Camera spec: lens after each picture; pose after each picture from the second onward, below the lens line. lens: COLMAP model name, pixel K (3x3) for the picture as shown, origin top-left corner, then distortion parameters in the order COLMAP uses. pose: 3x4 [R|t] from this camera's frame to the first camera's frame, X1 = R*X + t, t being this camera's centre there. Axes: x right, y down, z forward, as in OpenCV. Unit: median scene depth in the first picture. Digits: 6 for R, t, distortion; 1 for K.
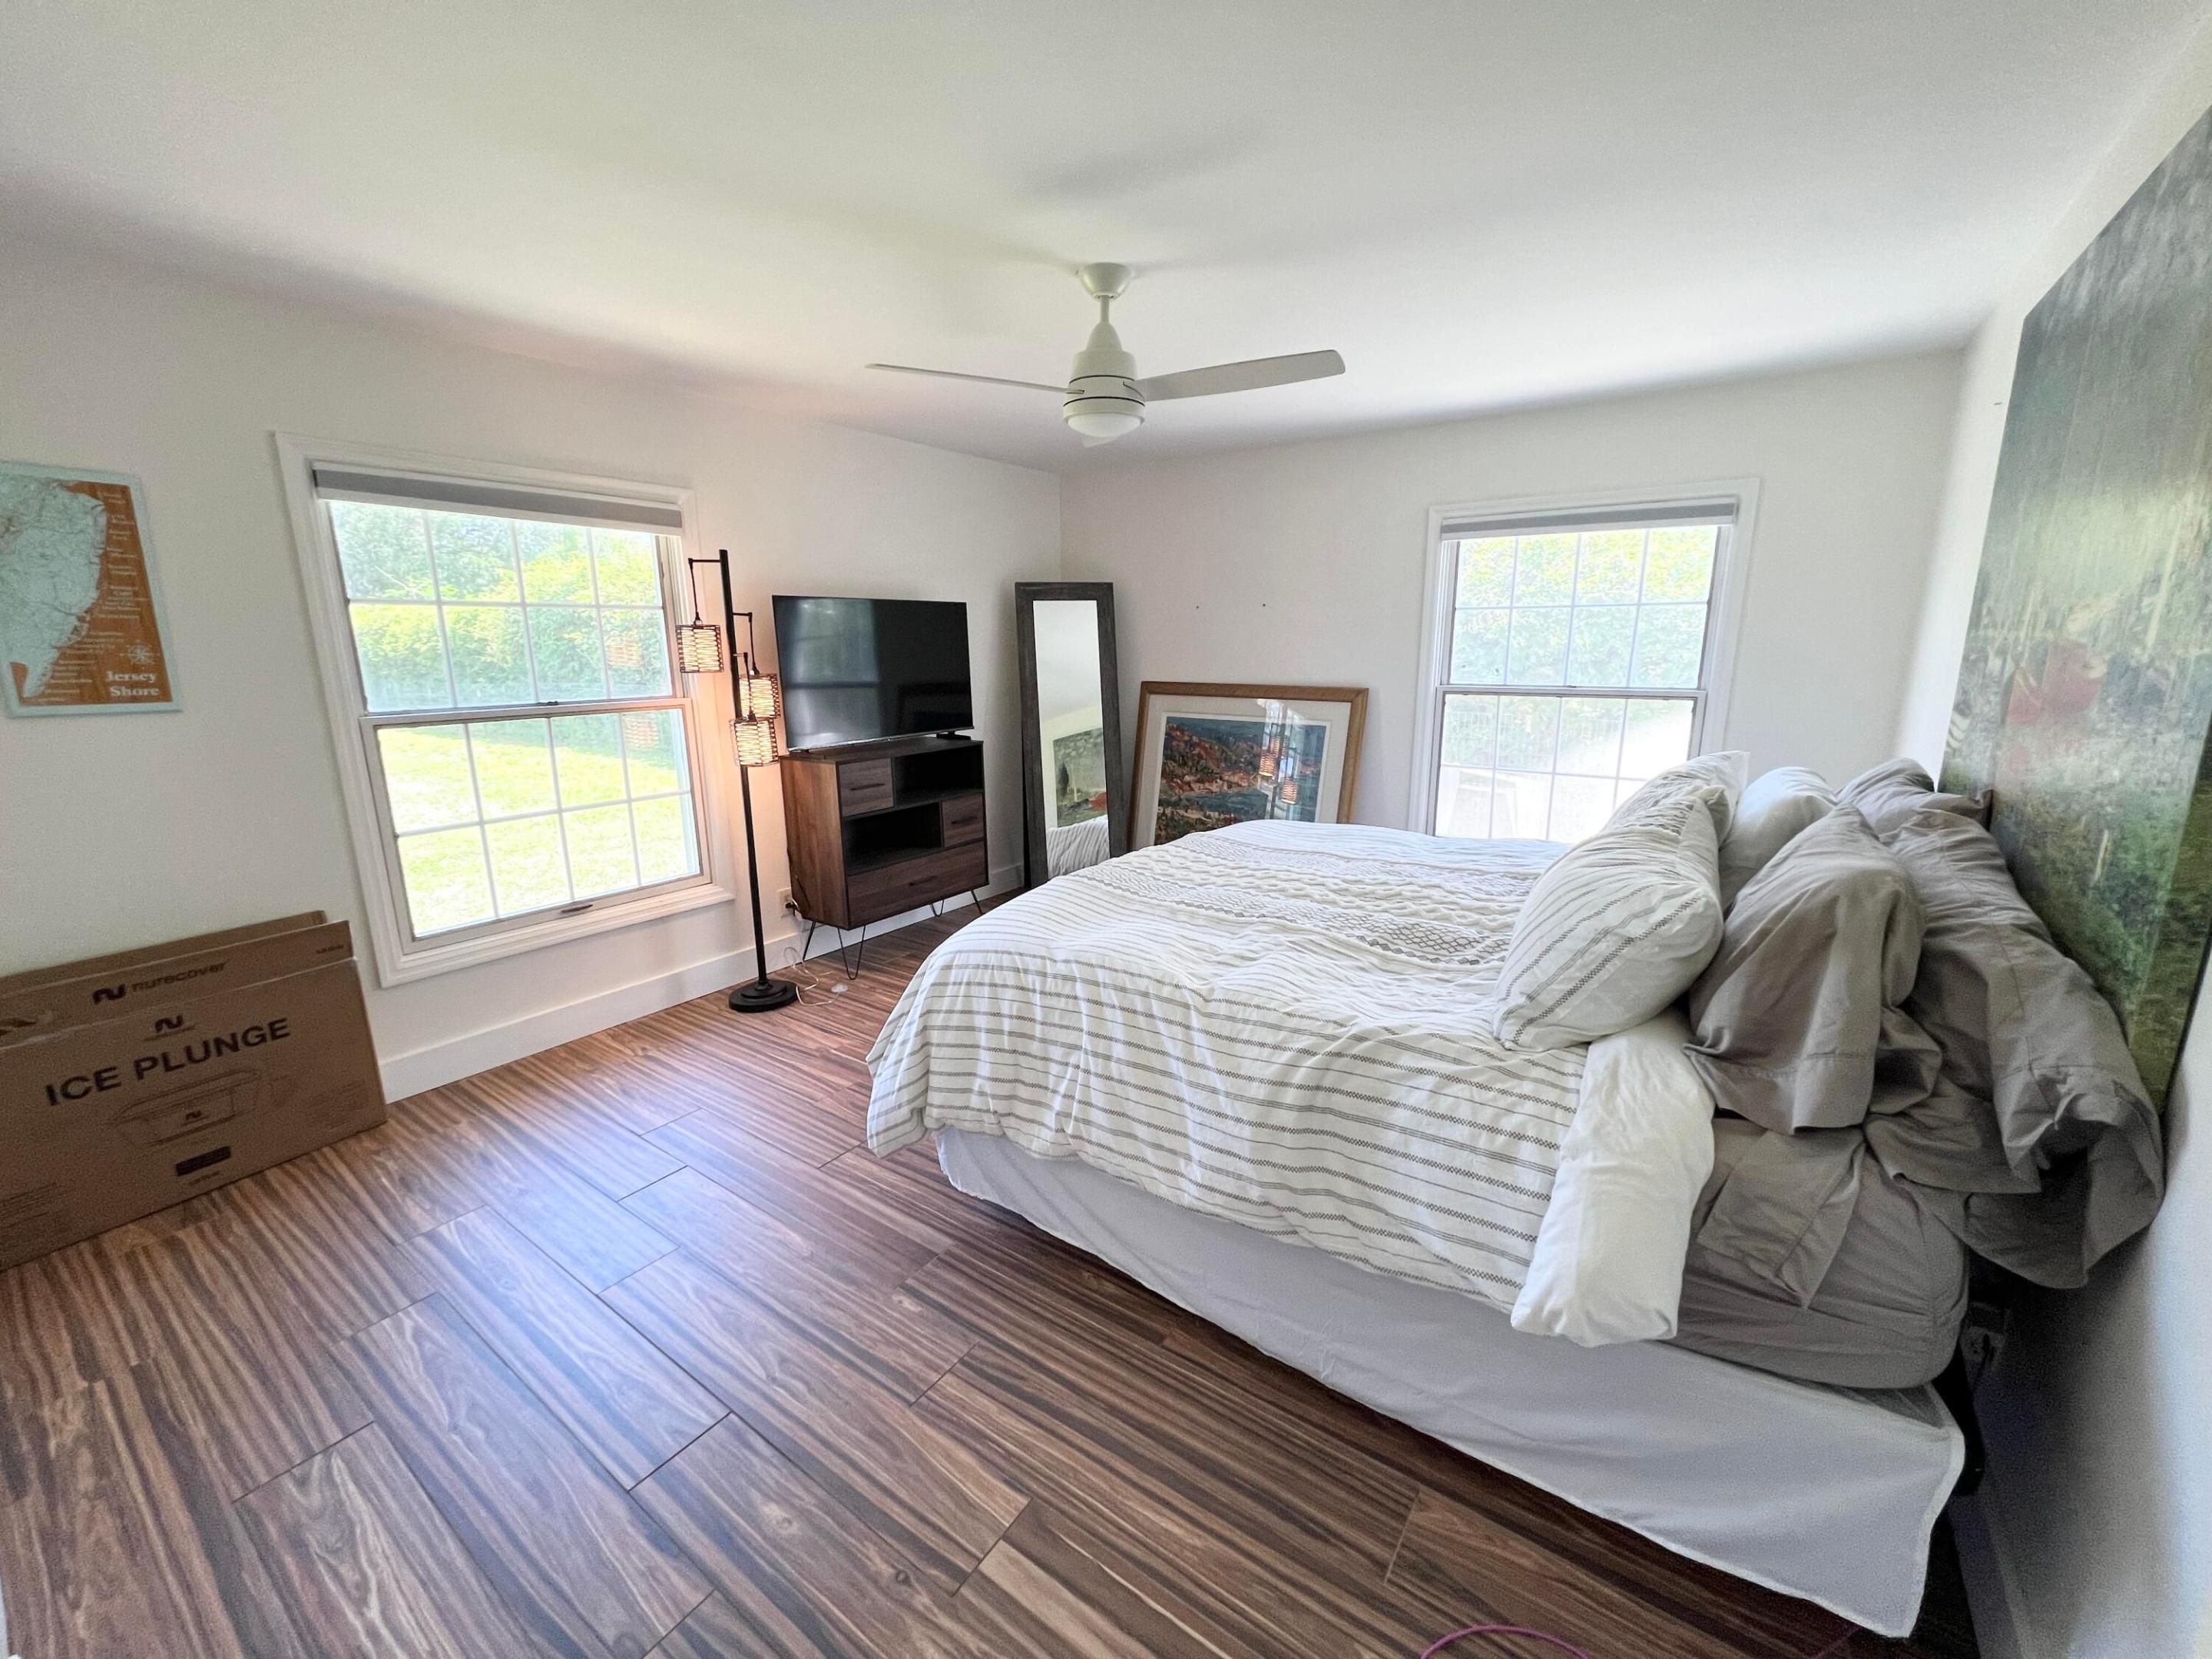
lens RADIAL K [[895.2, 0, 1110.9], [0, 895.2, 809.5], [0, 0, 1]] dist [0.020652, -0.000028]
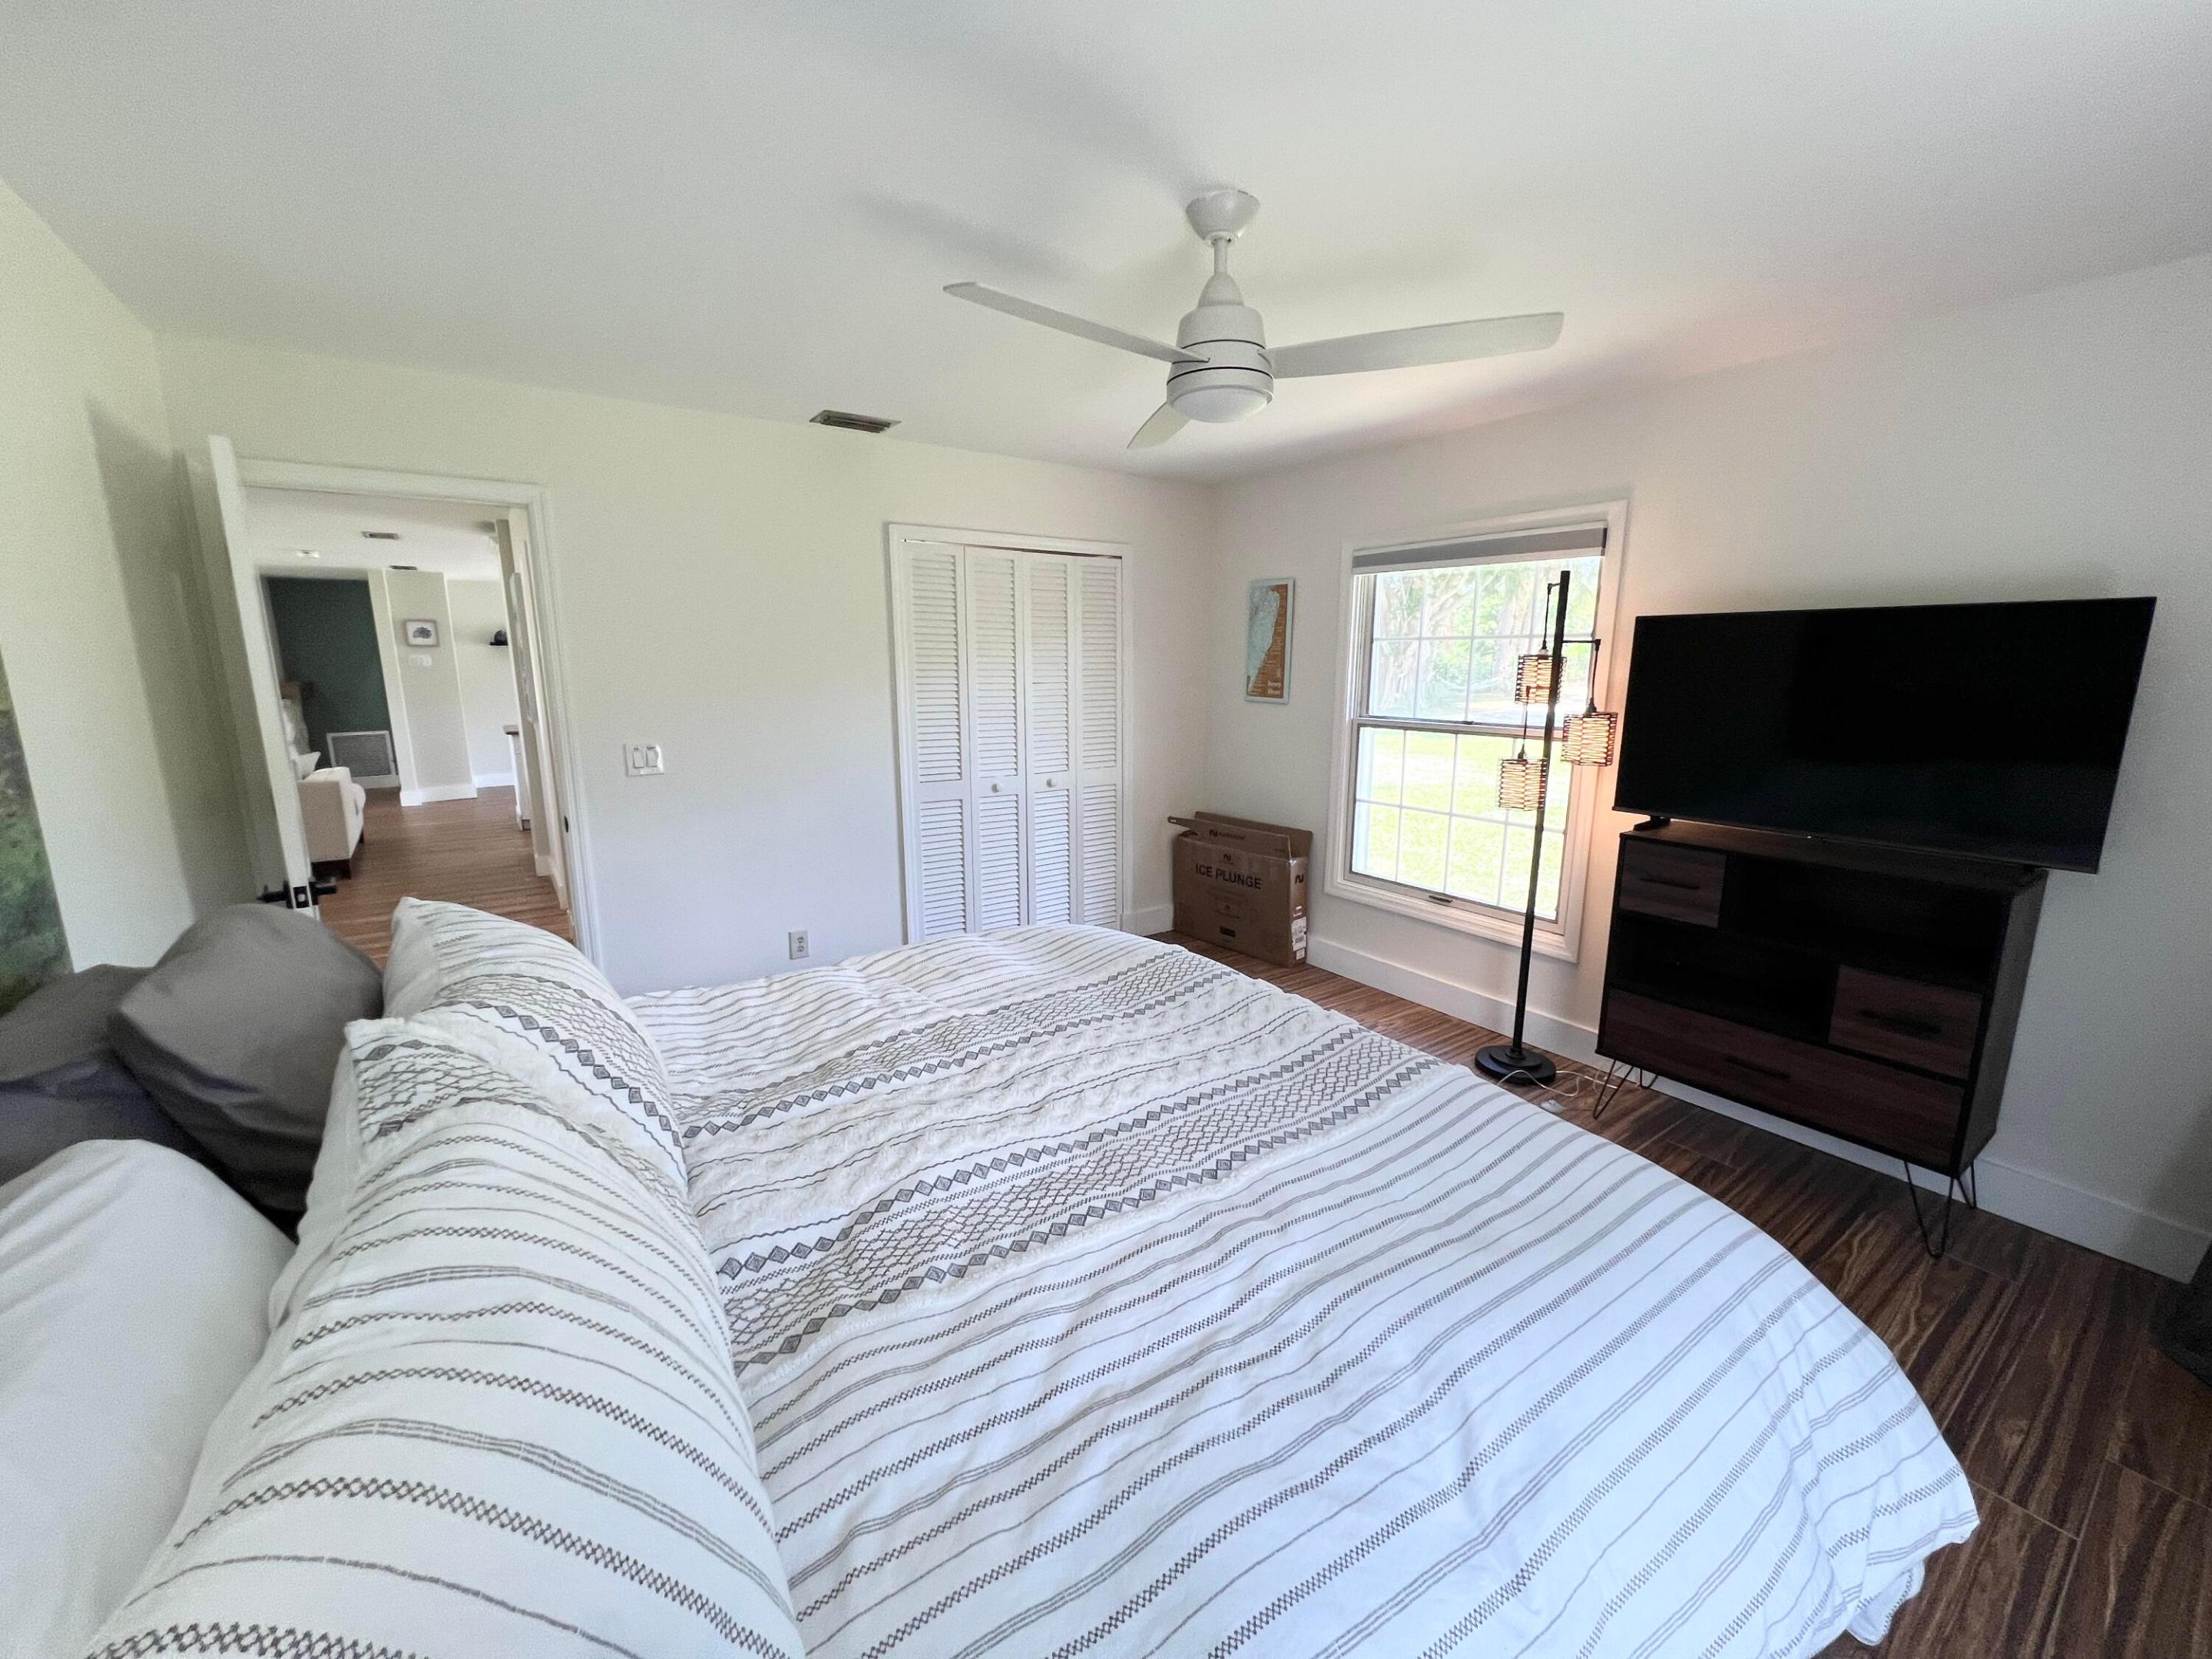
lens RADIAL K [[882.4, 0, 1107.6], [0, 882.4, 829.7], [0, 0, 1]] dist [-0.000858, -0.000334]
pose [[-0.315486, 0.193908, -0.928907, 0.650896], [-0.176083, 0.949936, 0.258101, -0.215851], [0.932450, 0.244992, -0.265547, 0.989667]]
